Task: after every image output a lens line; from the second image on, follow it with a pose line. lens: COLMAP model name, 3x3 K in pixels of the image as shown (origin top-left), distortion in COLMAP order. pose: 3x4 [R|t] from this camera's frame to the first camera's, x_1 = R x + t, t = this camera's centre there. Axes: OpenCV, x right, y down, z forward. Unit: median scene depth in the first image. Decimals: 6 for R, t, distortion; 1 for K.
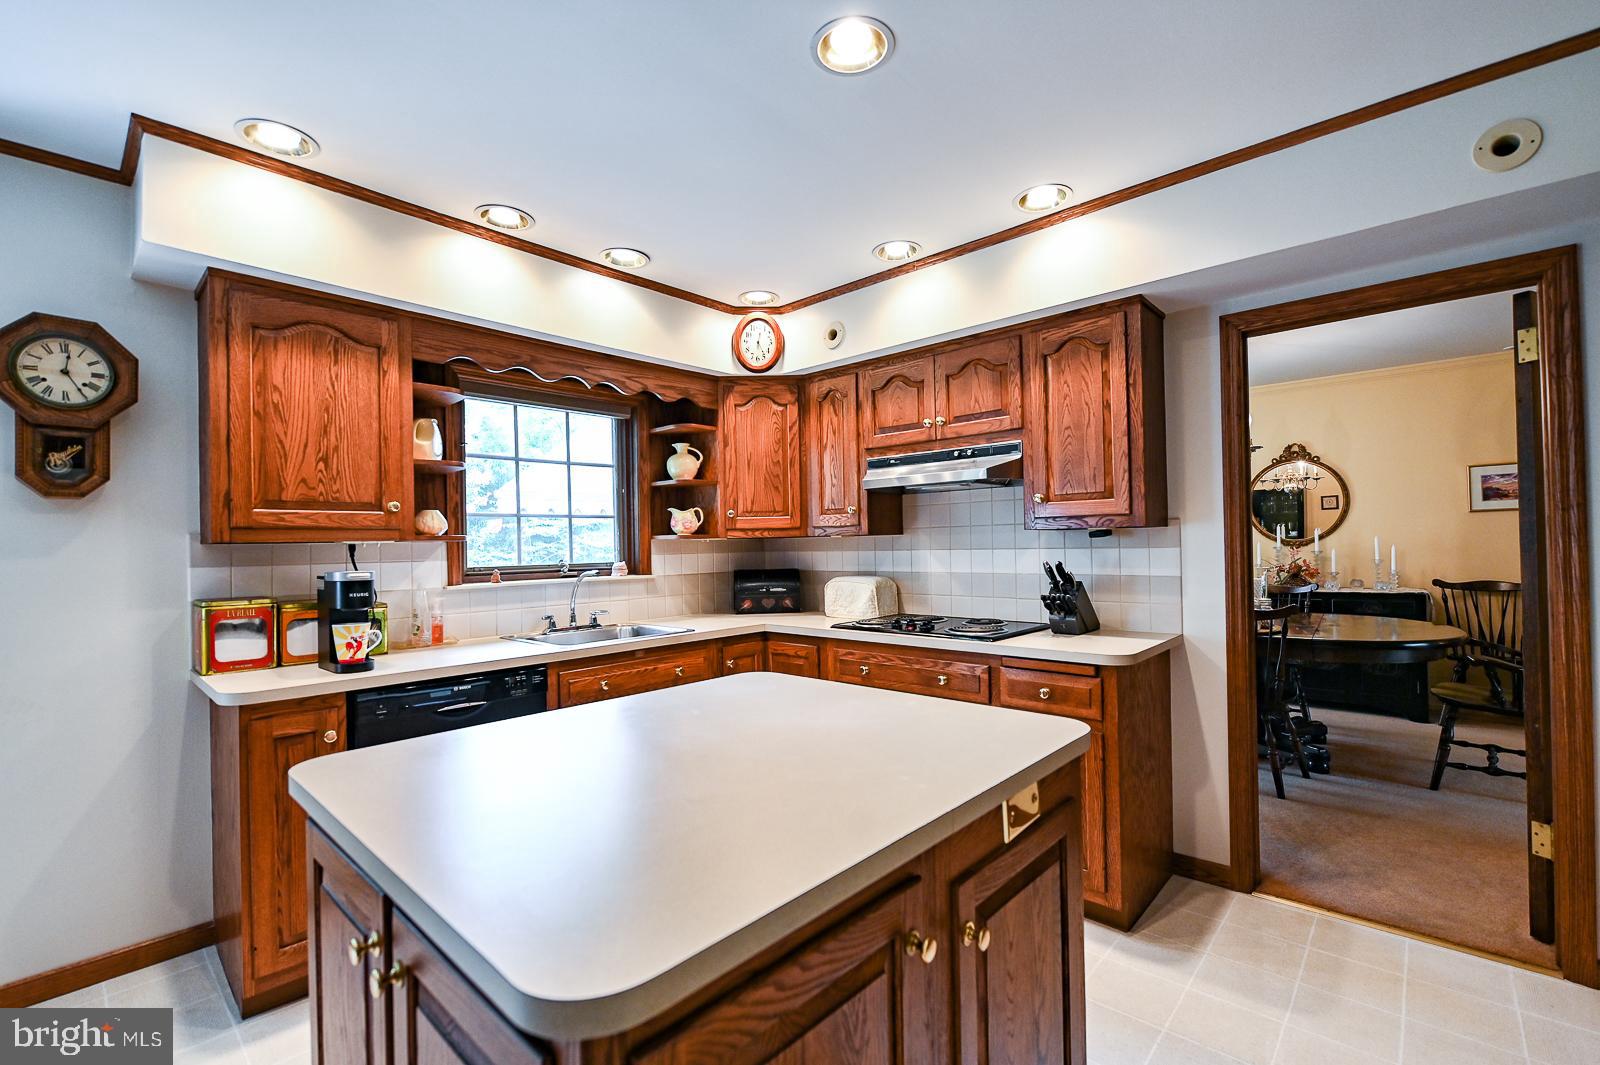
lens RADIAL K [[691.4, 0, 803.0], [0, 691.4, 542.8], [0, 0, 1]] dist [-0.007029, -0.000366]
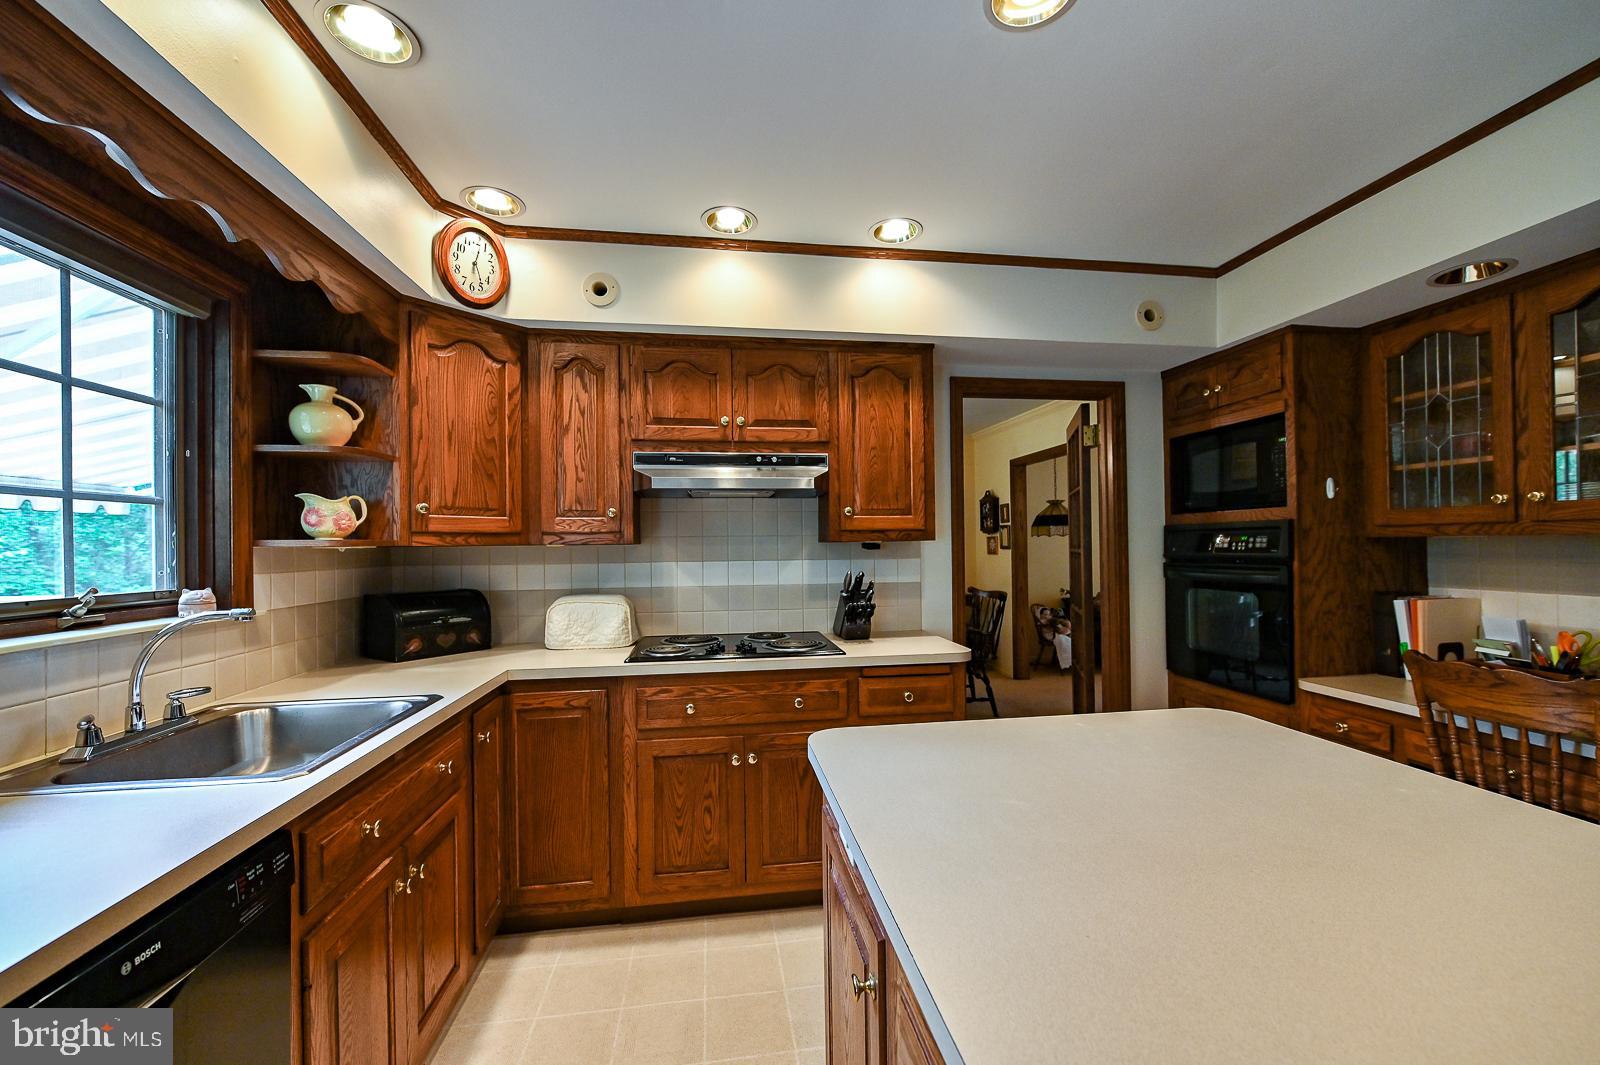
lens RADIAL K [[640.1, 0, 810.6], [0, 640.1, 541.9], [0, 0, 1]] dist [-0.004427, -0.001055]
pose [[0.631485, 0.017032, 0.775201, -0.347750], [-0.002829, 0.999803, -0.019662, 0.000326], [-0.775383, 0.010223, 0.631409, 0.340640]]
